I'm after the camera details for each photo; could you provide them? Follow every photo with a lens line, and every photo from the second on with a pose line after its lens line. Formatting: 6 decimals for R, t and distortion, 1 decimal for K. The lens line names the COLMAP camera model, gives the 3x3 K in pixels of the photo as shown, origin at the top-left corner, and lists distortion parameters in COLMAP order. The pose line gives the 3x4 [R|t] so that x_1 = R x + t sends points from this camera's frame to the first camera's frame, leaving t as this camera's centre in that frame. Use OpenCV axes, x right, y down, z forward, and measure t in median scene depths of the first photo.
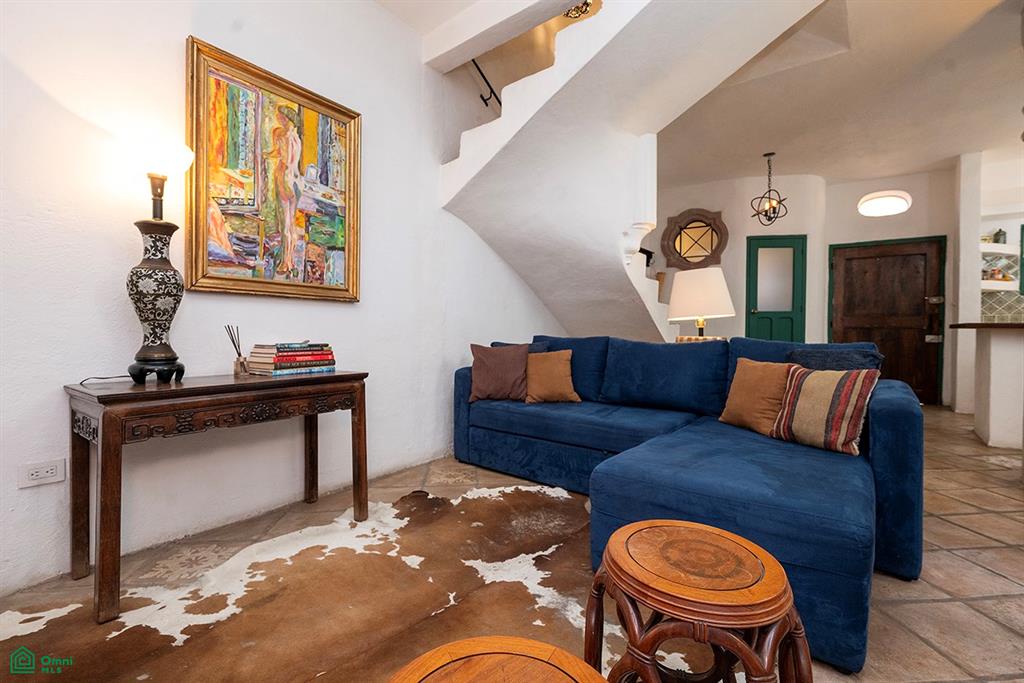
lens RADIAL K [[455.1, 0, 516.6], [0, 455.1, 335.9], [0, 0, 1]] dist [-0.001405, -0.000245]
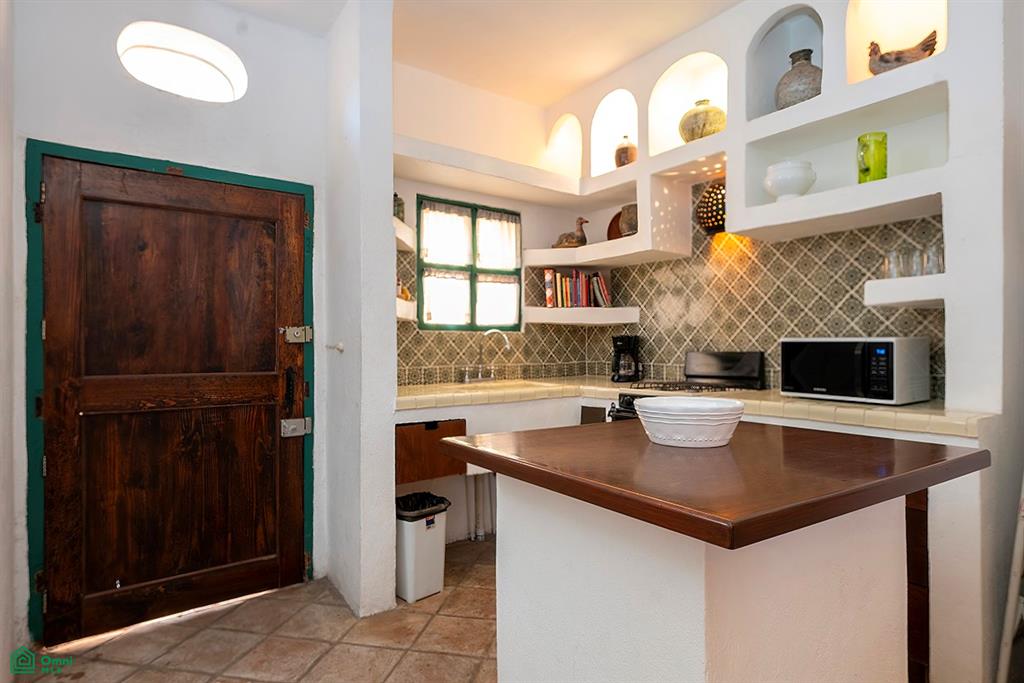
lens RADIAL K [[590.1, 0, 507.6], [0, 590.1, 344.6], [0, 0, 1]] dist [-0.001820, -0.000812]
pose [[0.305724, -0.006823, 0.952096, 1.104274], [0.017512, 0.999845, 0.001542, -0.161286], [-0.951959, 0.016202, 0.305796, 1.552506]]
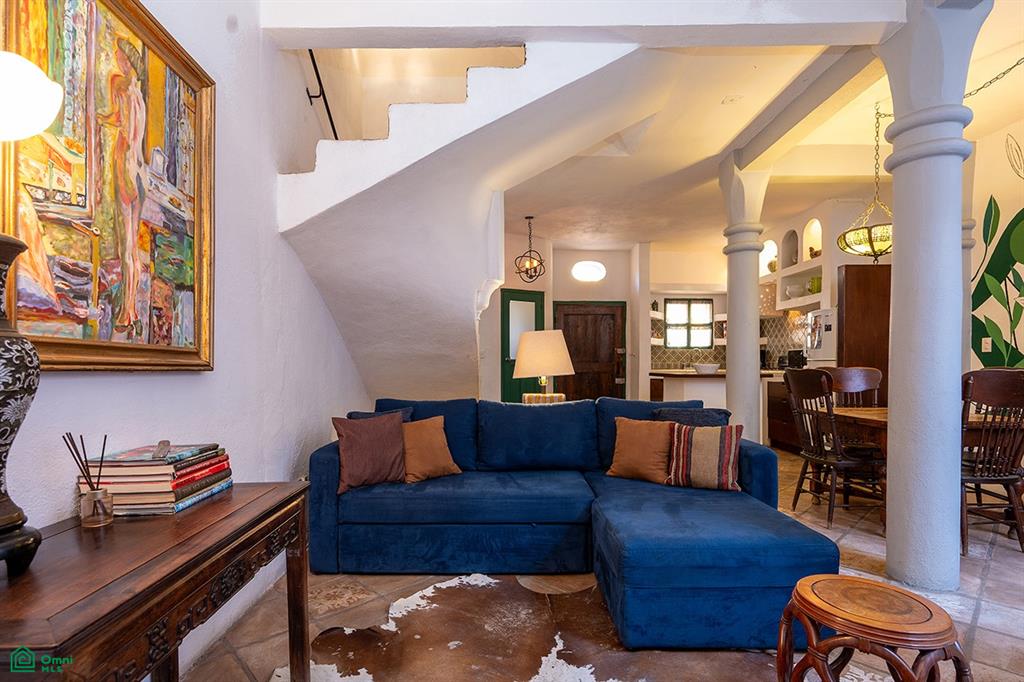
lens RADIAL K [[501.1, 0, 507.4], [0, 501.1, 371.3], [0, 0, 1]] dist [0.001841, 0.000005]
pose [[0.784352, -0.014816, 0.620139, -0.517413], [0.015548, 0.999870, 0.004223, -0.078441], [-0.620121, 0.006330, 0.784480, 0.198437]]
